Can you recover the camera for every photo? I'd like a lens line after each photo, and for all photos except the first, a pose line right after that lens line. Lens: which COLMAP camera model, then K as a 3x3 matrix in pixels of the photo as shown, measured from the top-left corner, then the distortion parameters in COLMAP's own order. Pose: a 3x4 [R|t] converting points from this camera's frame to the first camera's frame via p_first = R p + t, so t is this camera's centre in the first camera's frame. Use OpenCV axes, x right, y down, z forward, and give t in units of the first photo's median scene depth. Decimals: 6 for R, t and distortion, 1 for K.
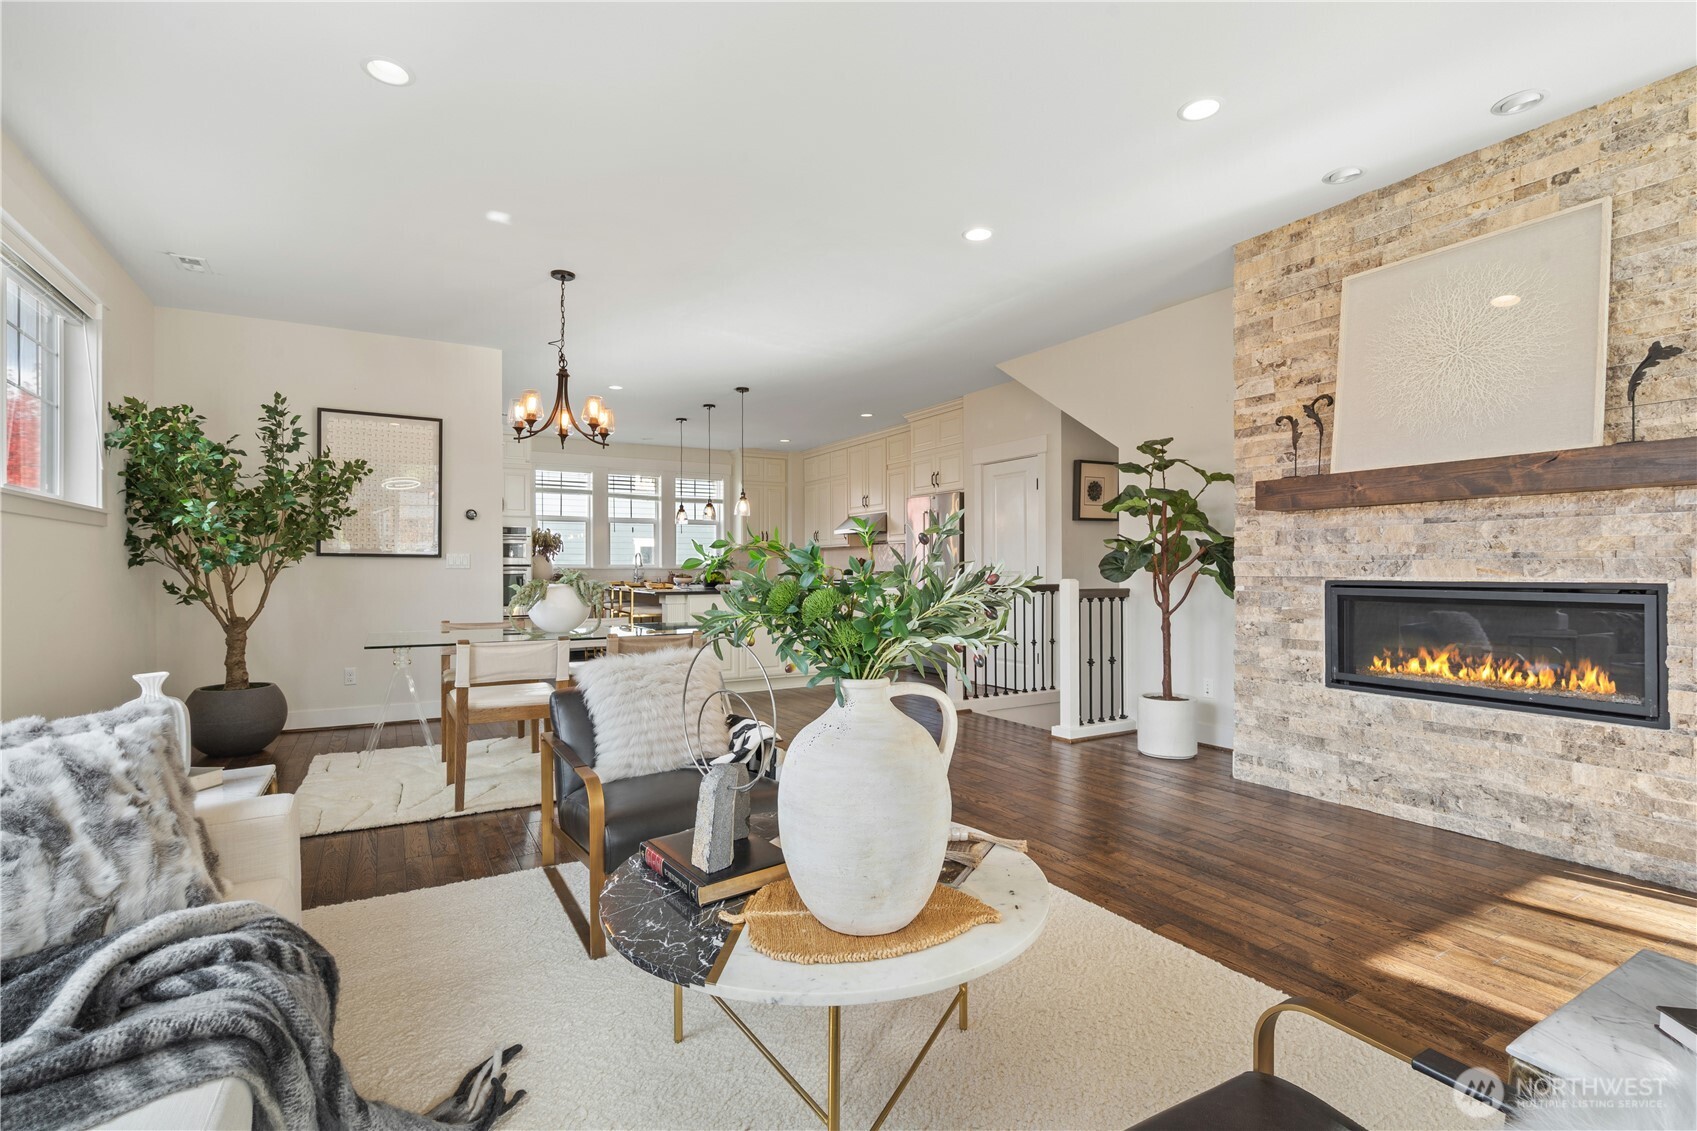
lens RADIAL K [[783.6, 0, 844.2], [0, 783.6, 564.2], [0, 0, 1]] dist [-0.002867, -0.000175]
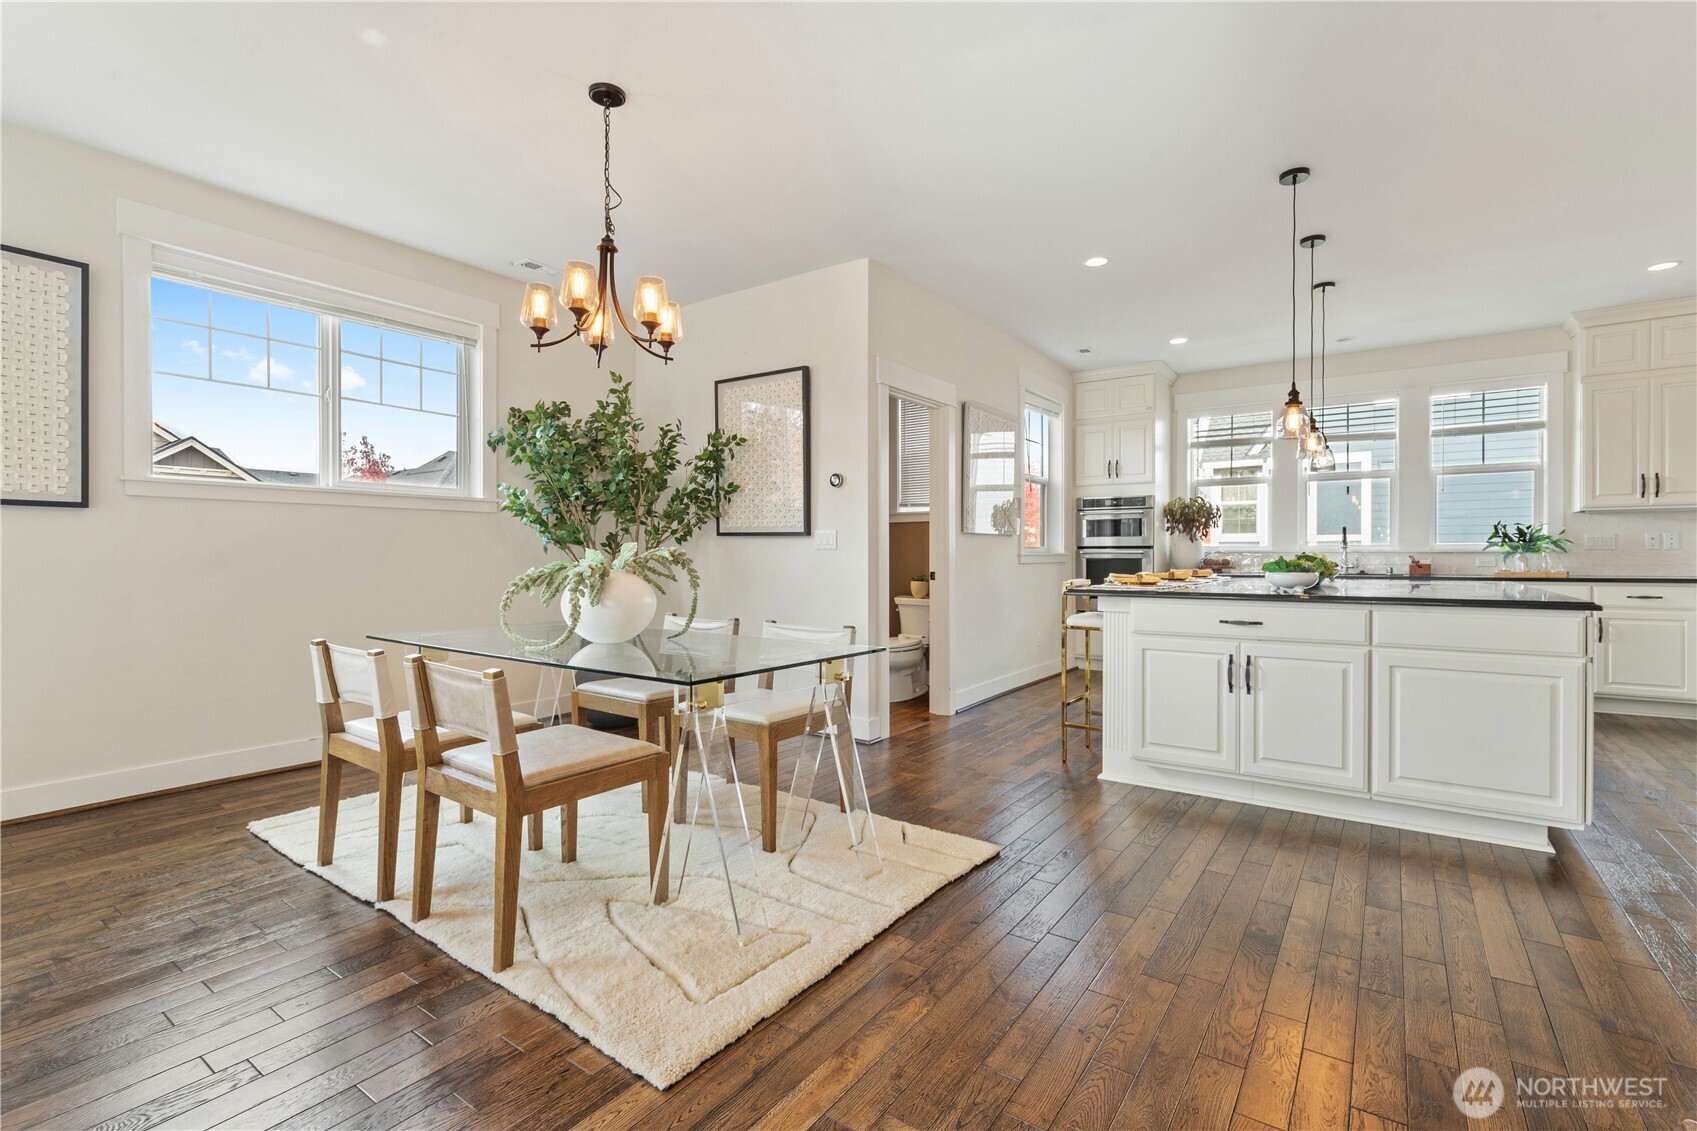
lens RADIAL K [[772.5, 0, 851.5], [0, 772.5, 561.5], [0, 0, 1]] dist [0.000186, 0.000134]
pose [[0.417075, 0.009432, -0.908823, 0.142808], [0.003437, 0.999923, 0.011955, 0.005248], [0.908866, -0.008110, 0.417010, 0.413965]]
